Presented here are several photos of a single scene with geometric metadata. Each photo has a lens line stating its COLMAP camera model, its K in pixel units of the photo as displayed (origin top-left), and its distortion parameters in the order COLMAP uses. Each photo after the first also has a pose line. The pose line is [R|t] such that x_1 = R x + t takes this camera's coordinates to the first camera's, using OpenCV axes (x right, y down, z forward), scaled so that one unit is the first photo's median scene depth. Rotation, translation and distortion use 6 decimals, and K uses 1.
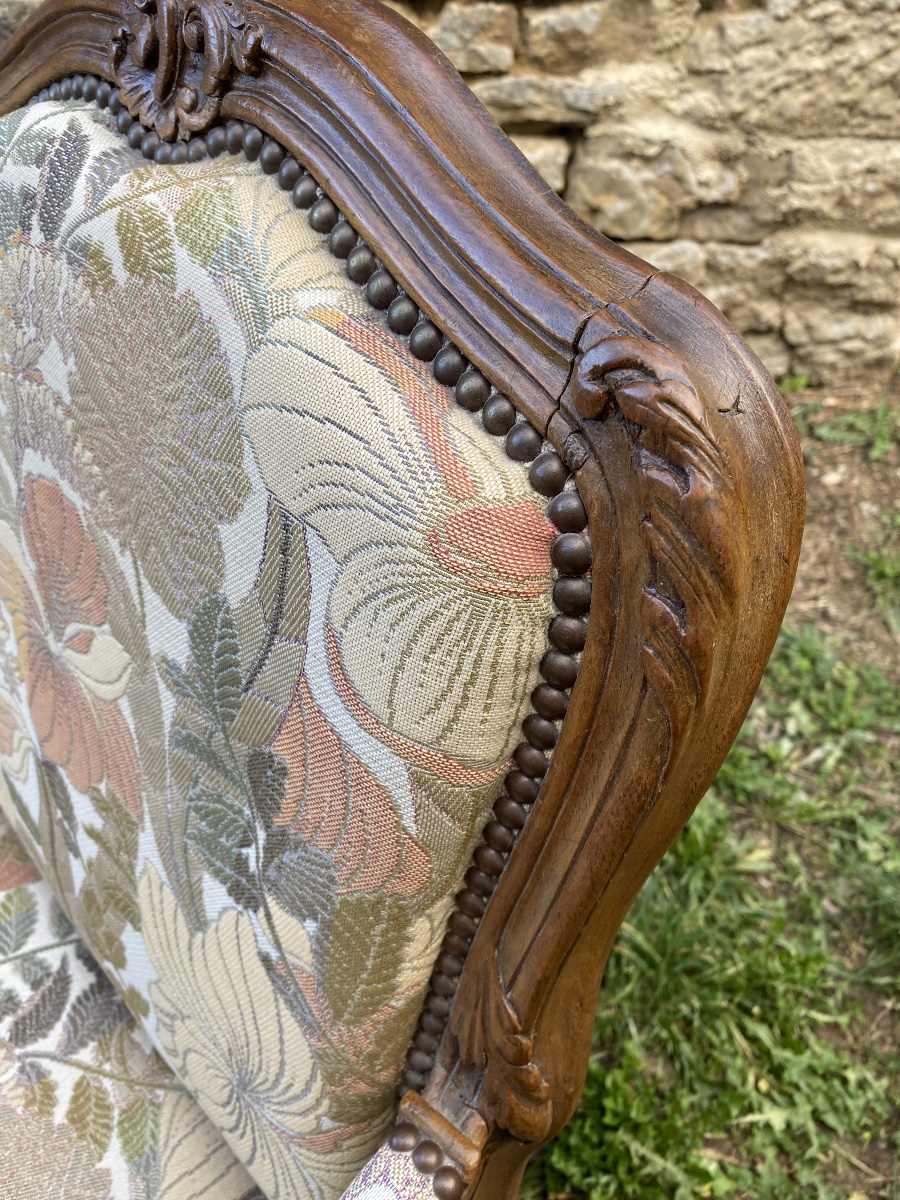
lens RADIAL K [[924.7, 0, 450.0], [0, 924.7, 600.0], [0, 0, 1]] dist [-0.002388, -0.000327]
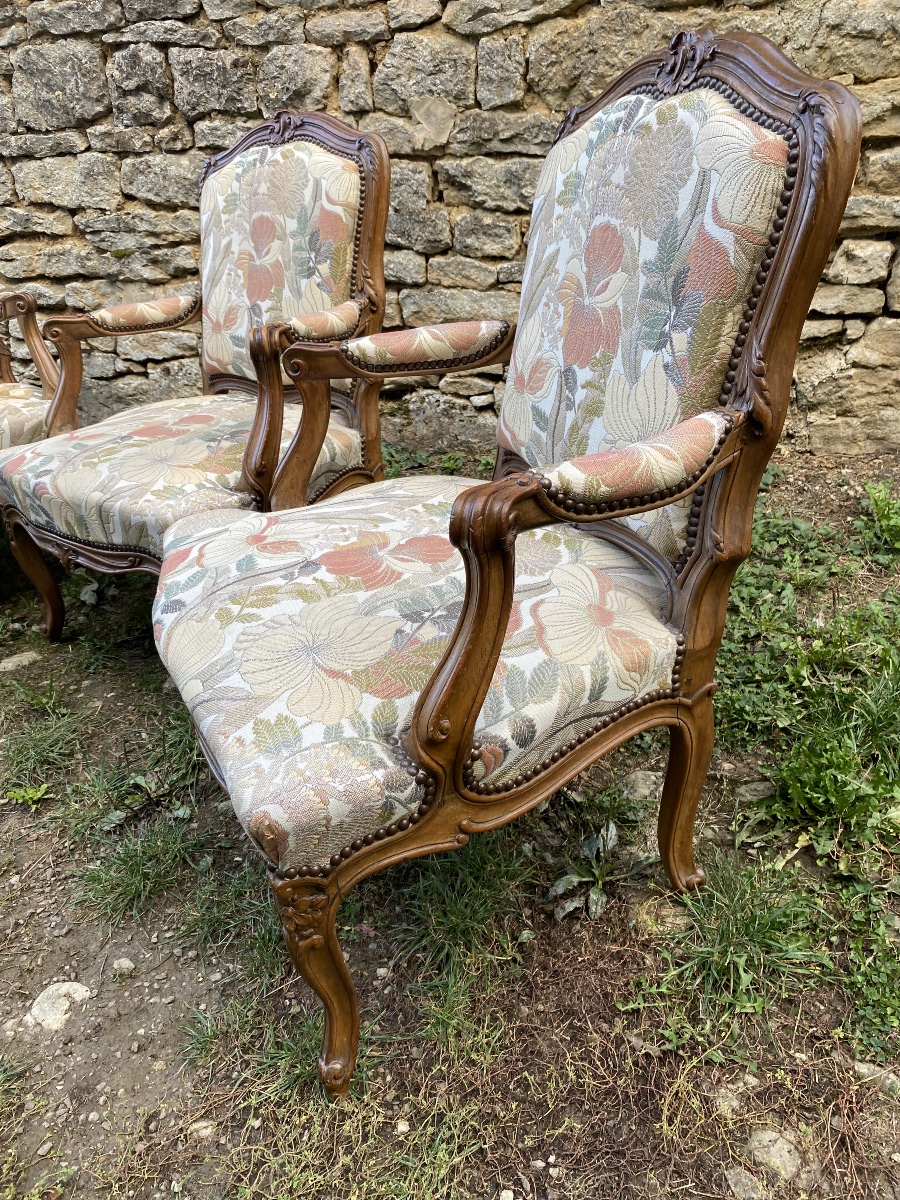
lens RADIAL K [[924.7, 0, 450.0], [0, 924.7, 600.0], [0, 0, 1]] dist [-0.002388, -0.000327]
pose [[0.931641, 0.115229, -0.344627, 0.248818], [-0.183125, 0.968037, -0.171374, 1.853276], [0.313865, 0.222768, 0.922964, -1.721948]]
